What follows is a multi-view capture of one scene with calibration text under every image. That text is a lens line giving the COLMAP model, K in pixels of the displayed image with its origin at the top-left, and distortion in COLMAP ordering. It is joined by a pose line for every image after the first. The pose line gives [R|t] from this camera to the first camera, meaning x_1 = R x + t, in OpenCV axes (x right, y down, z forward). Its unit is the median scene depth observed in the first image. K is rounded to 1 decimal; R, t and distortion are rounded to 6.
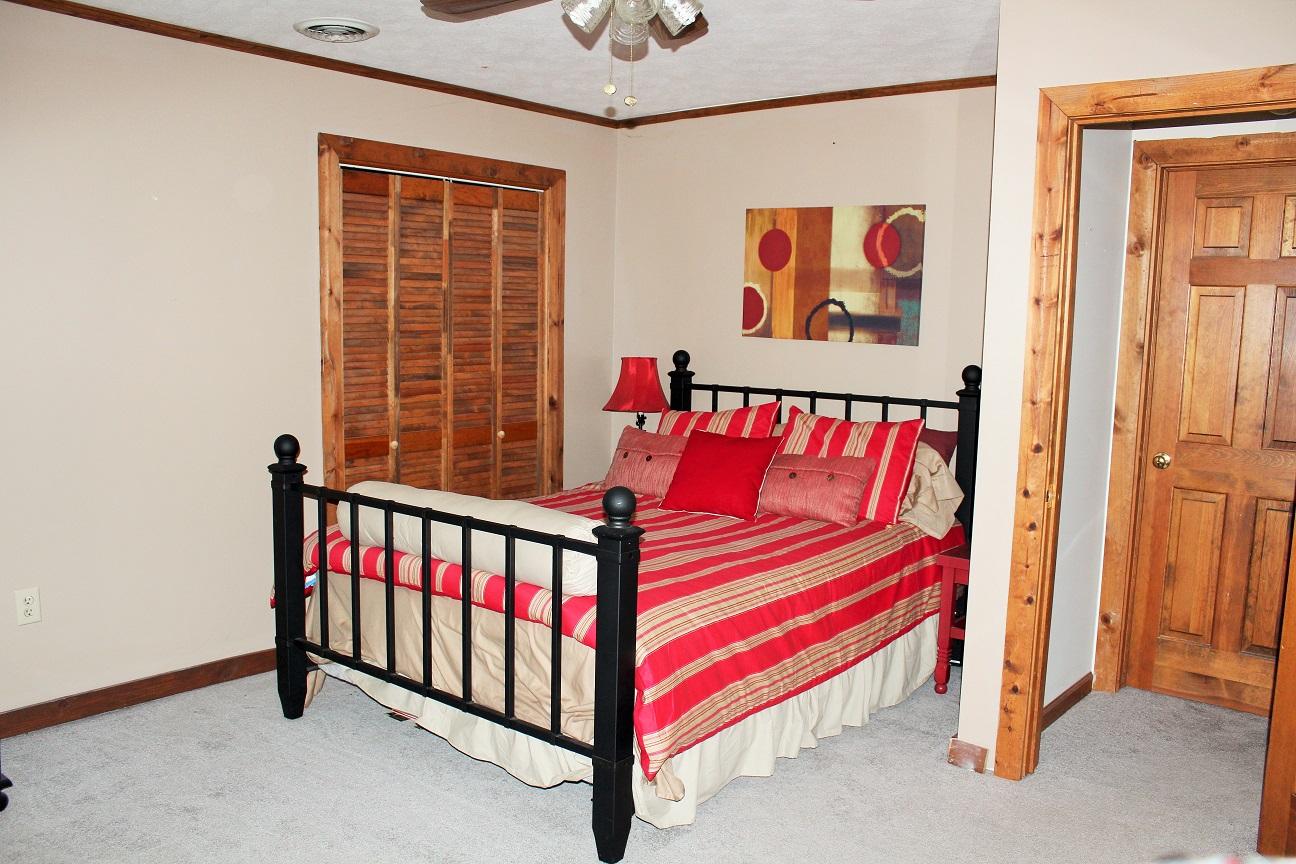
lens RADIAL K [[1081.1, 0, 651.5], [0, 1081.1, 430.9], [0, 0, 1]] dist [-0.122758, 0.043844]
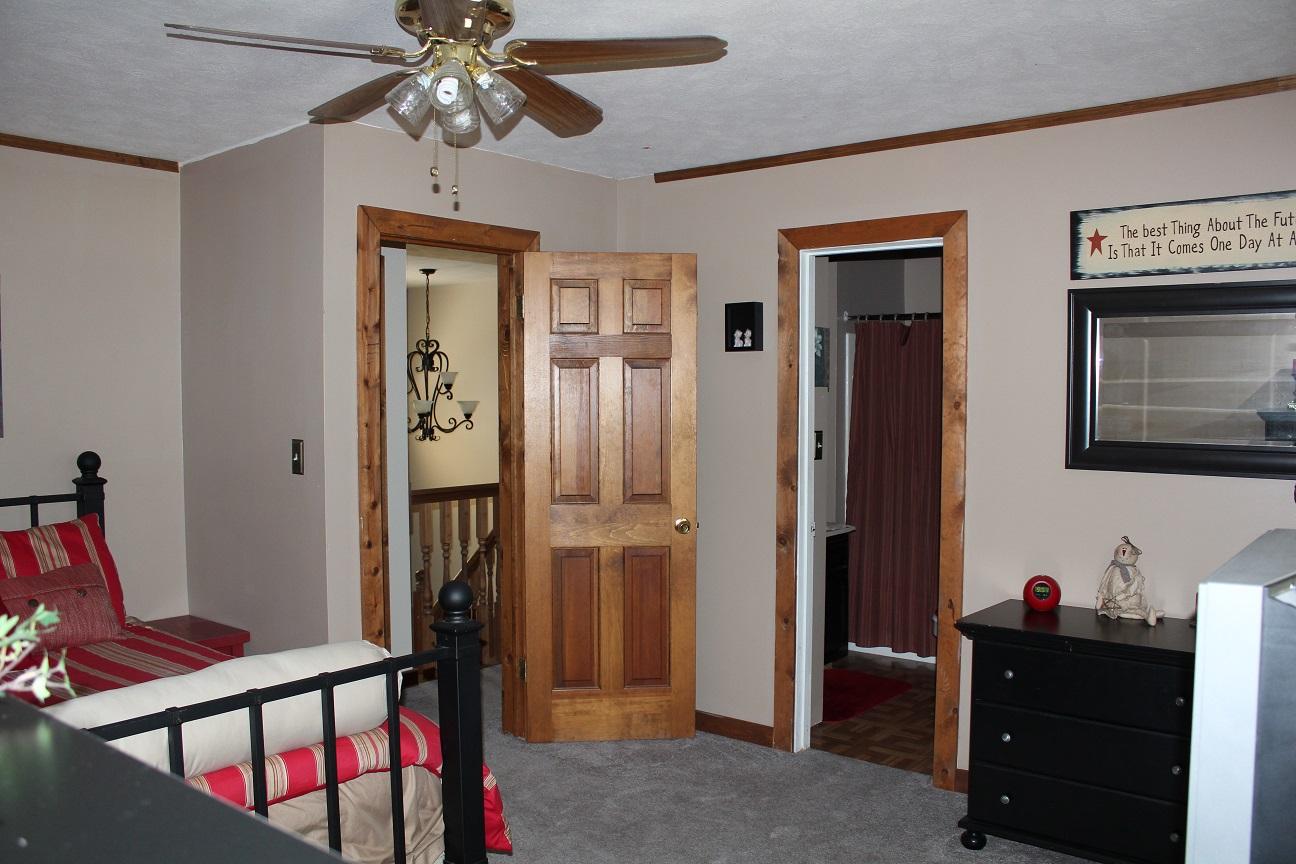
lens RADIAL K [[1081.1, 0, 651.5], [0, 1081.1, 436.8], [0, 0, 1]] dist [-0.122758, 0.043844]
pose [[0.006659, -0.059762, 0.998190, -0.827225], [0.119908, 0.991058, 0.058535, -0.092906], [-0.992763, 0.119301, 0.013766, 0.674484]]
